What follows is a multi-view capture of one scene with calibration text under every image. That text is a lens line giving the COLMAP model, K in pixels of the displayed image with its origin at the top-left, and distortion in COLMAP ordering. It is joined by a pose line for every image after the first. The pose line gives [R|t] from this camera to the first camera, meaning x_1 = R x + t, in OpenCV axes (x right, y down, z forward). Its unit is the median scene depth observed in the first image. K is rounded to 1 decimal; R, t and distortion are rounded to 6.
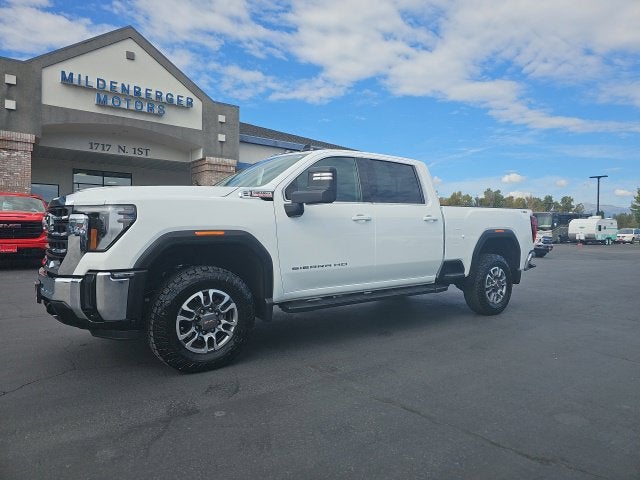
lens RADIAL K [[418.0, 0, 321.0], [0, 418.0, 235.6], [0, 0, 1]] dist [0.057669, -0.042683]
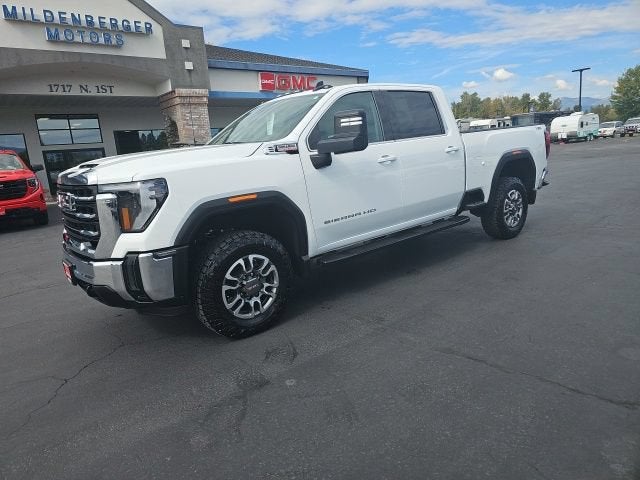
lens RADIAL K [[418.0, 0, 308.8], [0, 418.0, 236.1], [0, 0, 1]] dist [0.057669, -0.042683]
pose [[0.995096, -0.098098, 0.012686, -0.075797], [0.094075, 0.978222, 0.185017, -0.045115], [-0.030559, -0.182916, 0.982653, 0.031148]]
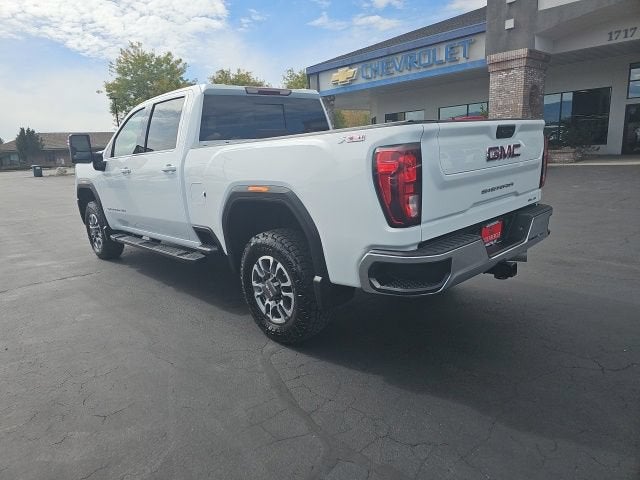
lens RADIAL K [[418.0, 0, 314.4], [0, 418.0, 240.8], [0, 0, 1]] dist [0.057669, -0.042683]
pose [[0.117060, 0.198476, -0.973090, 0.893408], [0.042421, 0.977933, 0.204567, -0.047279], [0.992218, -0.065226, 0.106057, 0.965683]]
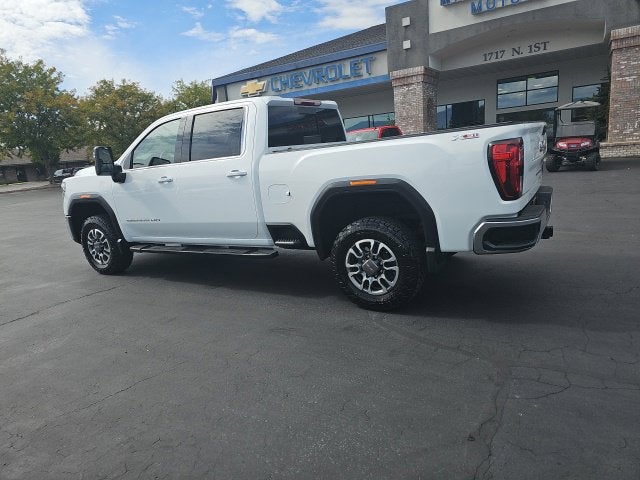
lens RADIAL K [[418.0, 0, 317.4], [0, 418.0, 244.5], [0, 0, 1]] dist [0.057669, -0.042683]
pose [[0.373060, 0.159494, -0.913996, 0.925093], [0.079338, 0.976022, 0.202700, -0.048971], [0.924409, -0.148134, 0.351460, 0.681668]]
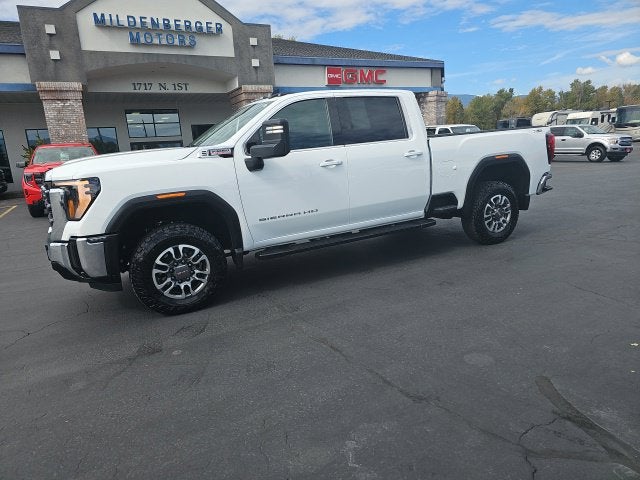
lens RADIAL K [[418.0, 0, 311.7], [0, 418.0, 241.6], [0, 0, 1]] dist [0.057669, -0.042683]
pose [[0.983445, -0.041125, -0.176480, 0.158327], [0.076433, 0.977174, 0.198216, -0.042952], [0.164299, -0.208423, 0.964140, -0.014893]]
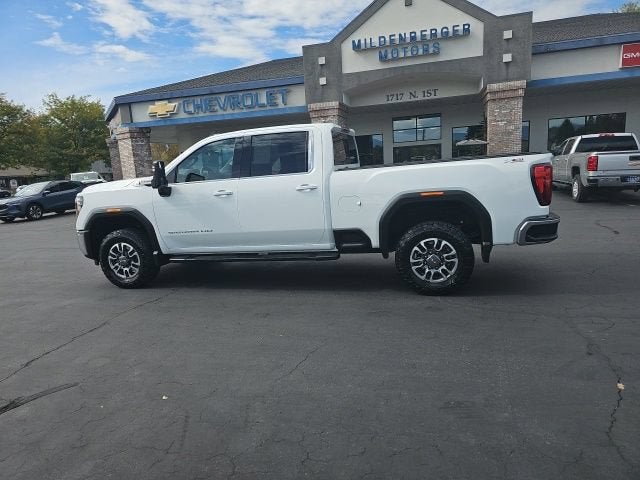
lens RADIAL K [[418.0, 0, 317.9], [0, 418.0, 247.9], [0, 0, 1]] dist [0.057669, -0.042683]
pose [[0.612472, 0.099632, -0.784188, 0.876230], [0.057906, 0.983705, 0.170208, -0.054244], [0.788368, -0.149657, 0.596723, 0.336078]]
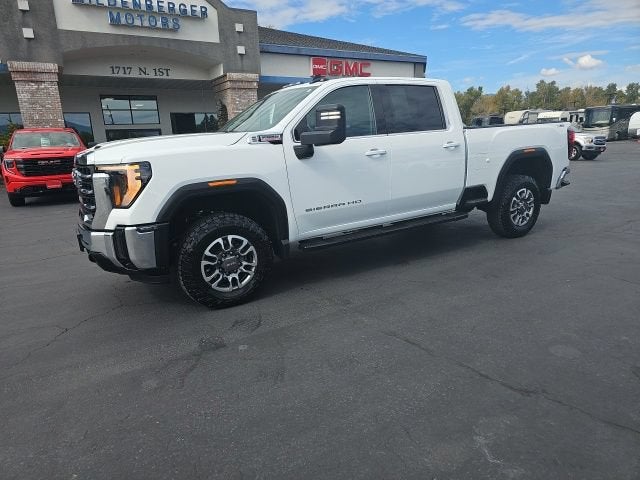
lens RADIAL K [[418.0, 0, 313.0], [0, 418.0, 247.6], [0, 0, 1]] dist [0.057669, -0.042683]
pose [[0.993839, -0.031257, -0.106336, 0.035178], [0.055231, 0.971470, 0.230643, -0.042581], [0.096093, -0.235095, 0.967211, -0.012250]]
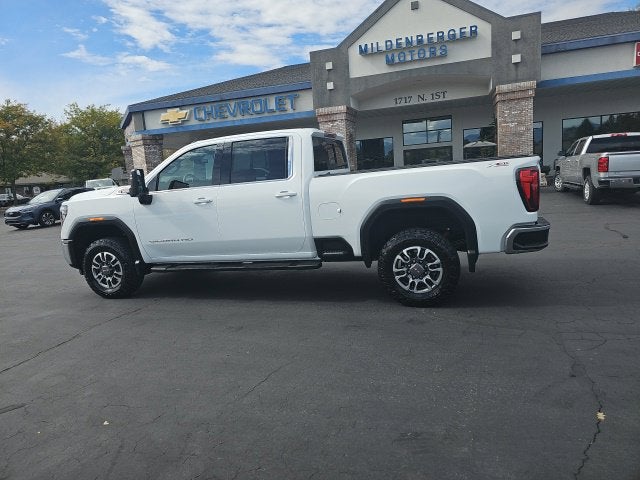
lens RADIAL K [[418.0, 0, 318.9], [0, 418.0, 237.6], [0, 0, 1]] dist [0.057669, -0.042683]
pose [[0.582346, 0.070959, -0.809838, 0.892738], [0.069907, 0.988122, 0.136849, -0.055719], [0.809929, -0.136307, 0.570469, 0.411924]]
